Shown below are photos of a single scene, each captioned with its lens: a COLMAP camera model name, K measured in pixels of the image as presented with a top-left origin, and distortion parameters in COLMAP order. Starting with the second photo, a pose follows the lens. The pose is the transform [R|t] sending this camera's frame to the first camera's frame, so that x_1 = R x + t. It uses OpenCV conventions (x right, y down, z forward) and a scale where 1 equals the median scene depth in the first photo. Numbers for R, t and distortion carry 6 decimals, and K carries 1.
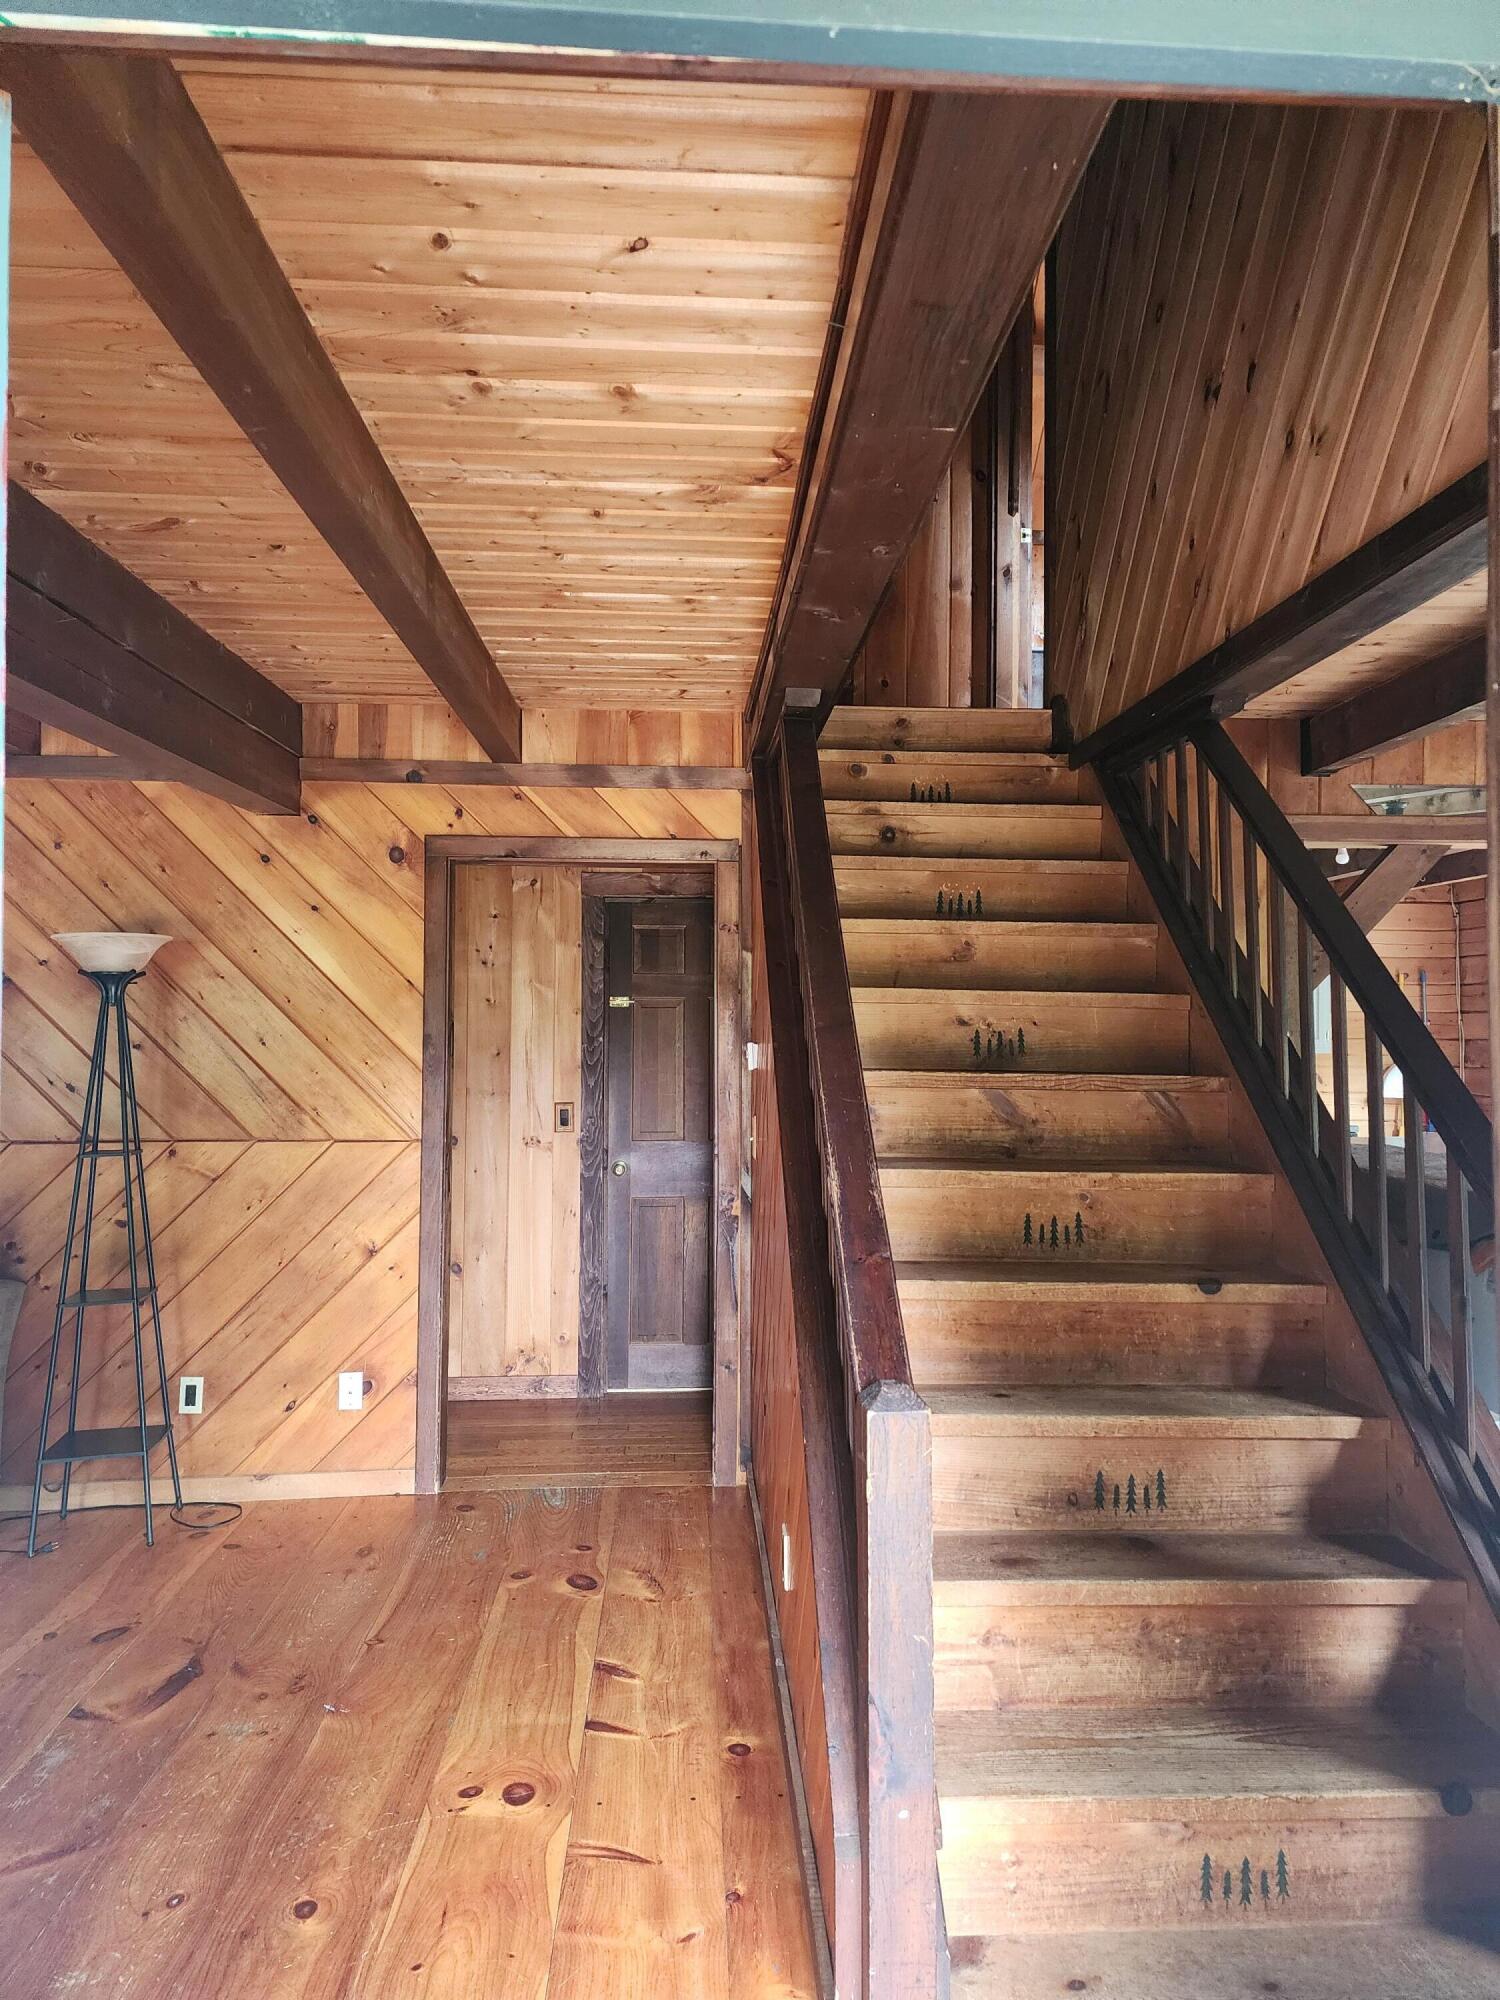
lens RADIAL K [[1340.0, 0, 754.5], [0, 1340.0, 998.5], [0, 0, 1]] dist [0.077336, -0.060532]
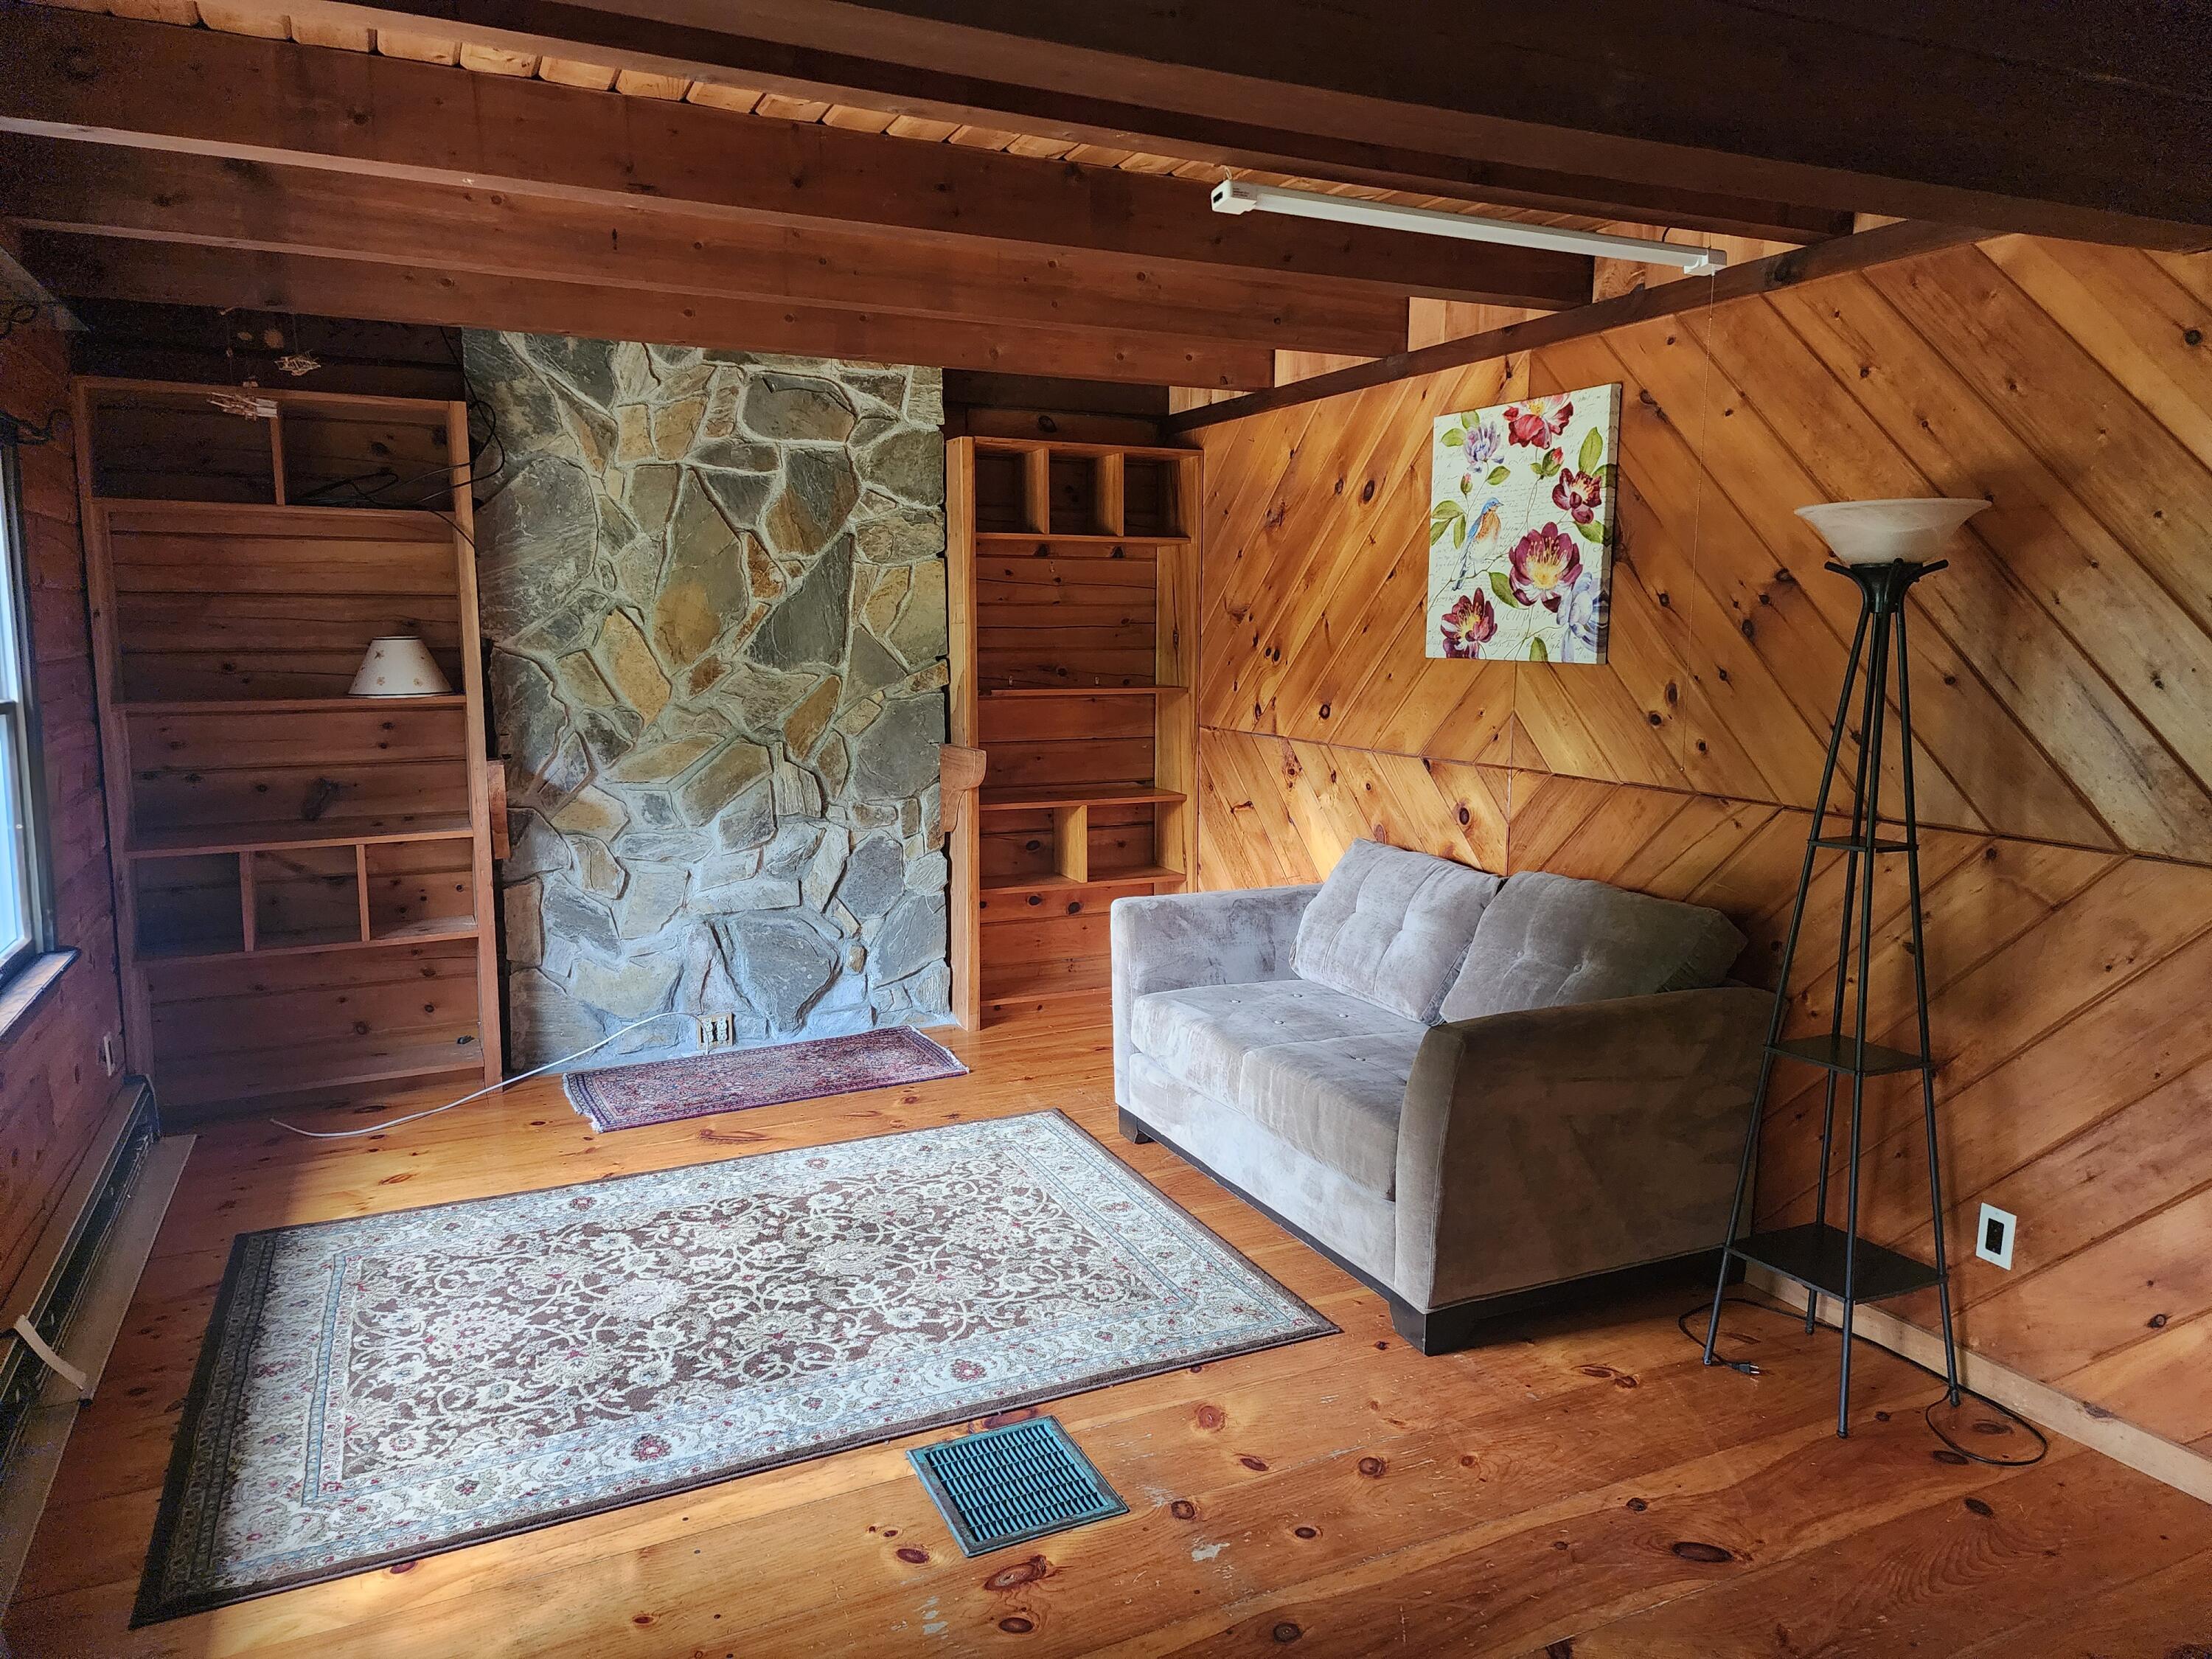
lens RADIAL K [[1482.1, 0, 1107.5], [0, 1482.1, 830.6], [0, 0, 1]] dist [0.077336, -0.060532]
pose [[0.401336, 0.126249, -0.907188, 0.035668], [0.005005, 0.990138, 0.140007, 0.003781], [0.915917, -0.060730, 0.396746, 0.355956]]
